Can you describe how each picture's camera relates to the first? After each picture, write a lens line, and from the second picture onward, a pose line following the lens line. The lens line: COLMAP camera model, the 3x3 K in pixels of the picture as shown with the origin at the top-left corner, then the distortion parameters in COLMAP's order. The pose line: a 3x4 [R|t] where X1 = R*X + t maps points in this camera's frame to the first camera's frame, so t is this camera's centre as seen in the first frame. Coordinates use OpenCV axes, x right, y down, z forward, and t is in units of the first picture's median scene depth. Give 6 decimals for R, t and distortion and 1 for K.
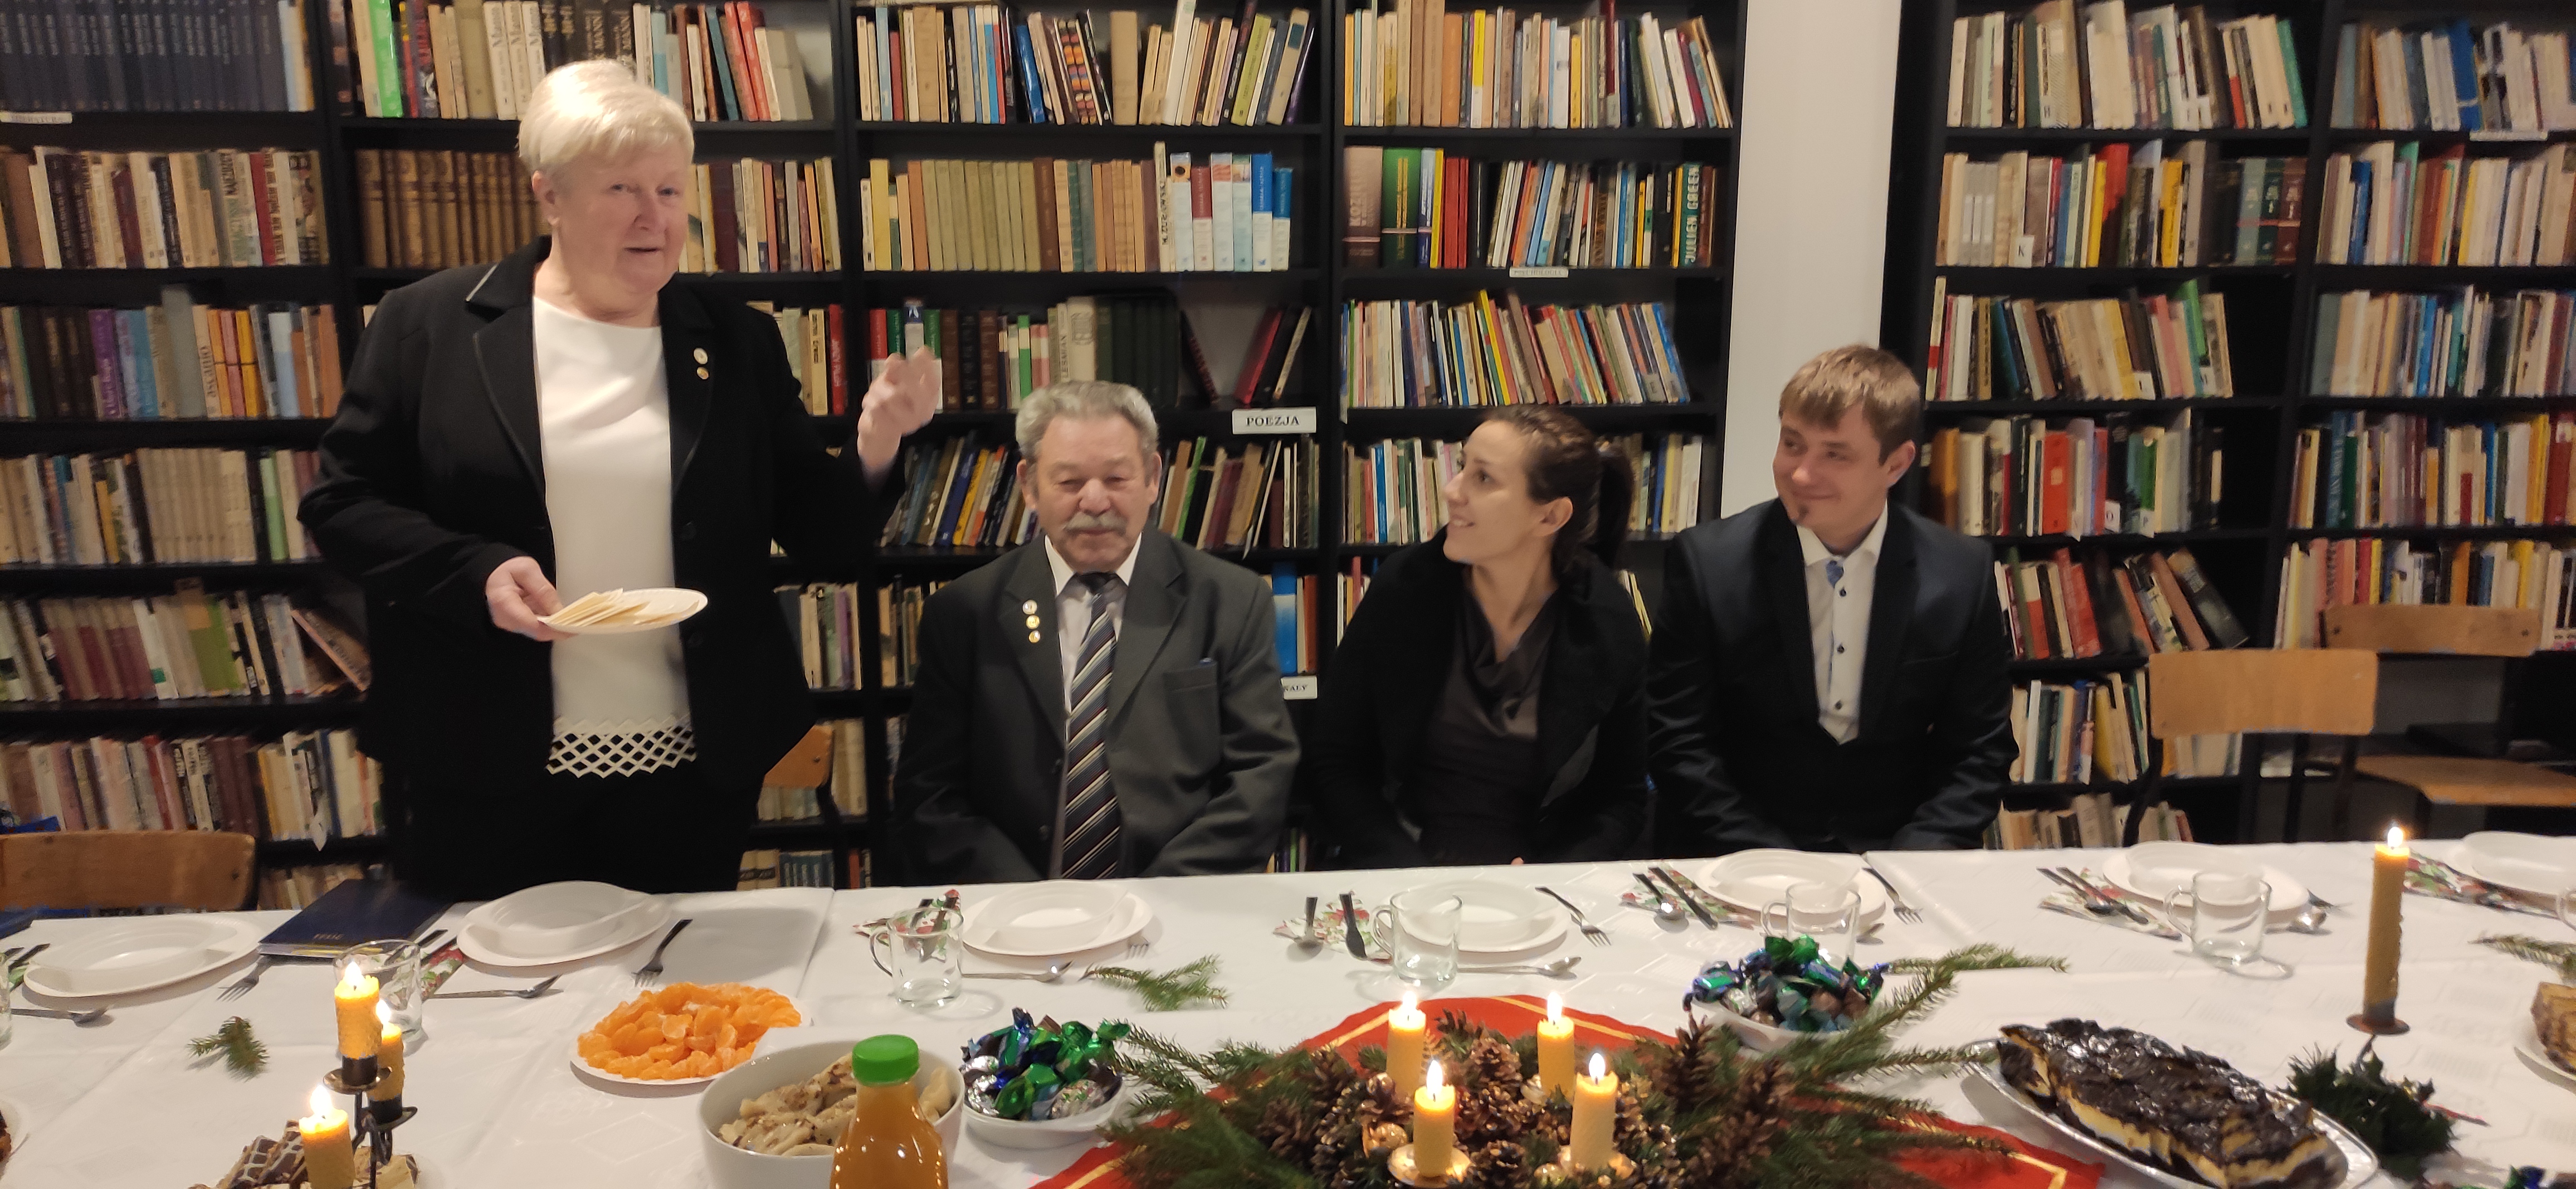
lens RADIAL K [[1897.0, 0, 1298.5], [0, 1897.0, 561.1], [0, 0, 1]] dist [0.060433, -0.069366]
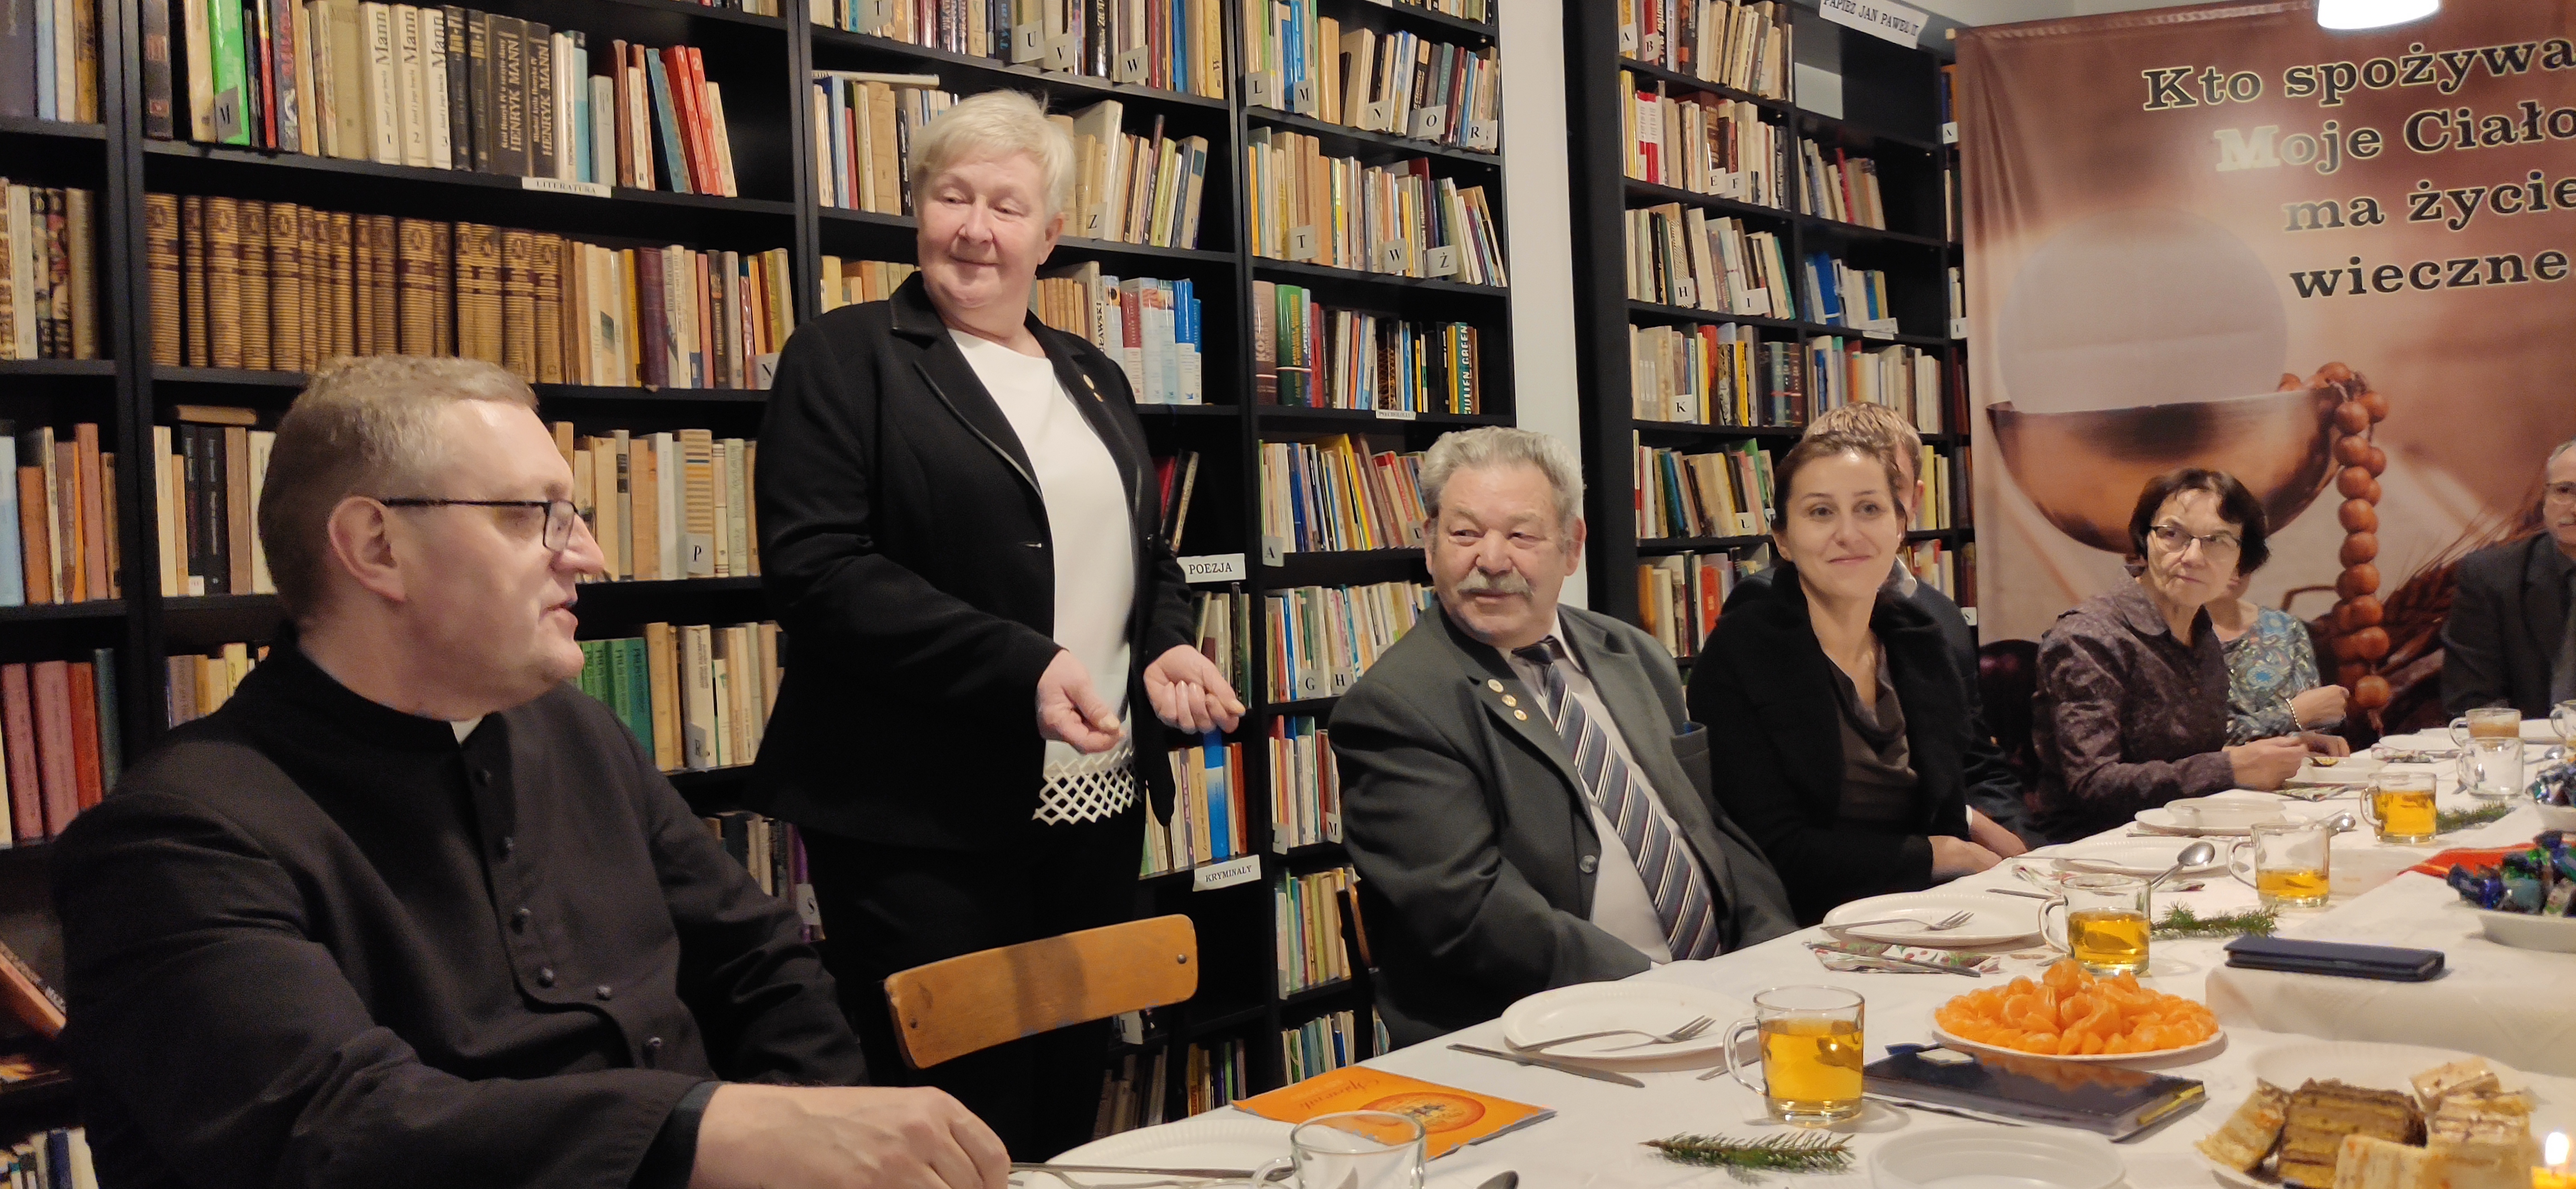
lens RADIAL K [[1896.5, 0, 1282.4], [0, 1896.5, 583.1], [0, 0, 1]] dist [-0.010239, -0.008934]
pose [[0.796547, -0.046515, 0.602785, -0.544909], [0.159194, 0.977988, -0.134898, 0.062077], [-0.583241, 0.203413, 0.786418, 0.277903]]
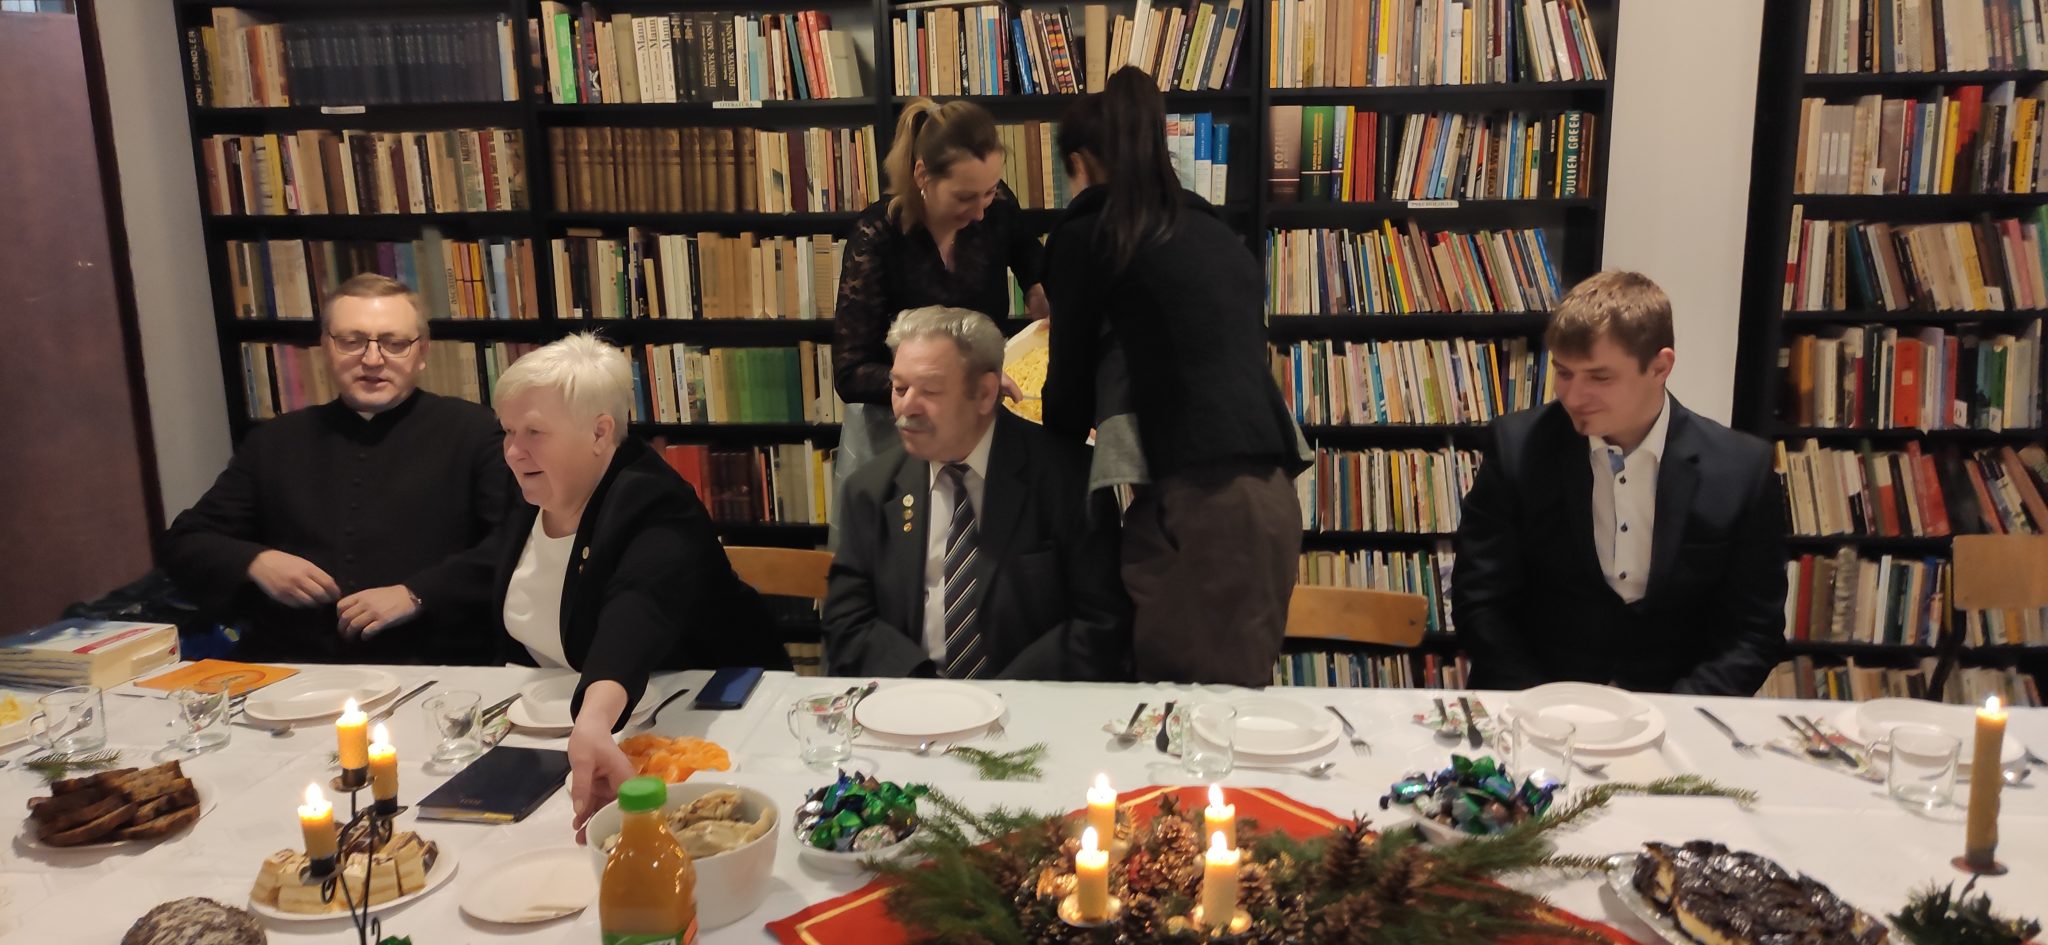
lens RADIAL K [[1508.0, 0, 1032.3], [0, 1508.0, 445.9], [0, 0, 1]] dist [0.060433, -0.069366]
pose [[0.976149, 0.023842, -0.215791, 0.092050], [-0.021658, 0.999688, 0.012480, -0.003869], [0.216021, -0.007509, 0.976360, -0.004876]]
